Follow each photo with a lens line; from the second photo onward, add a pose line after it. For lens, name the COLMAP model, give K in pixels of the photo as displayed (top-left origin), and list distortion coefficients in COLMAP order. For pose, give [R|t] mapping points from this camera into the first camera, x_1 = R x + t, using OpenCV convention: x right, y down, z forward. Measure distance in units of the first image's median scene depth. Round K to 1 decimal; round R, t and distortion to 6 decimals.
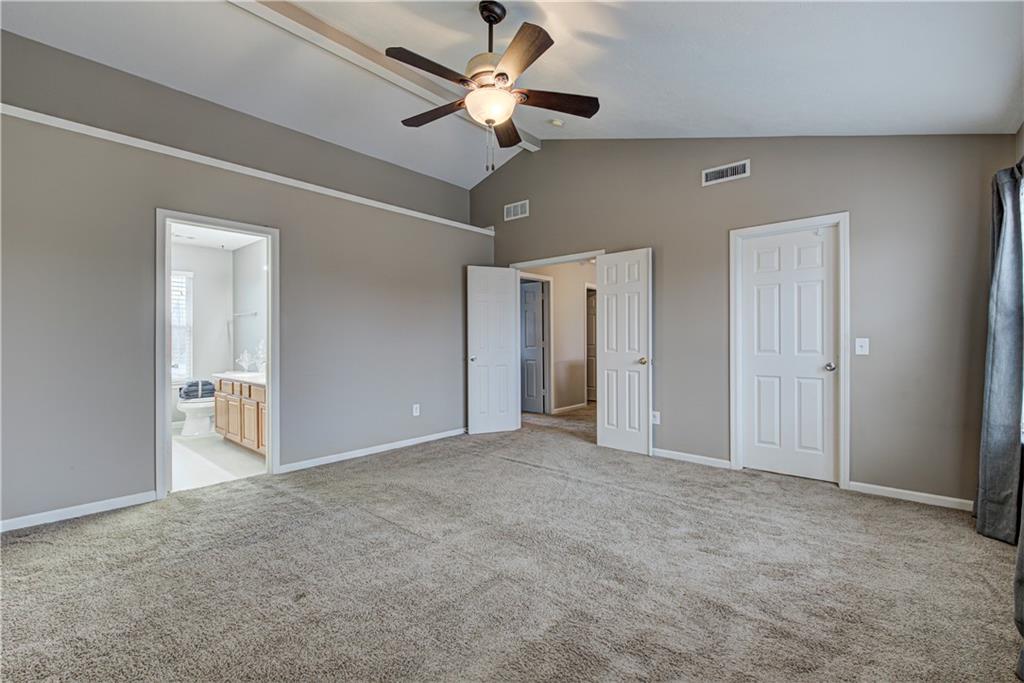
lens RADIAL K [[446.3, 0, 507.0], [0, 446.3, 335.7], [0, 0, 1]] dist [0.000567, 0.000110]
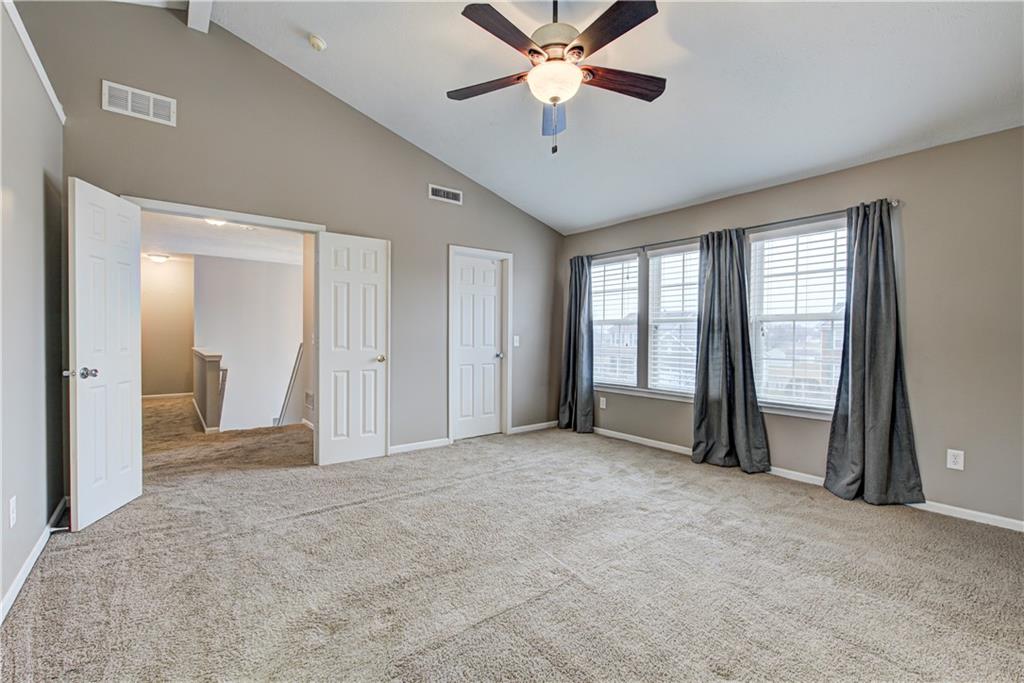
lens RADIAL K [[446.3, 0, 508.5], [0, 446.3, 340.9], [0, 0, 1]] dist [0.000567, 0.000110]
pose [[0.176239, -0.002518, 0.984344, -0.680779], [-0.010618, 0.999934, 0.004459, 0.014454], [-0.984290, -0.011237, 0.176201, 0.668026]]
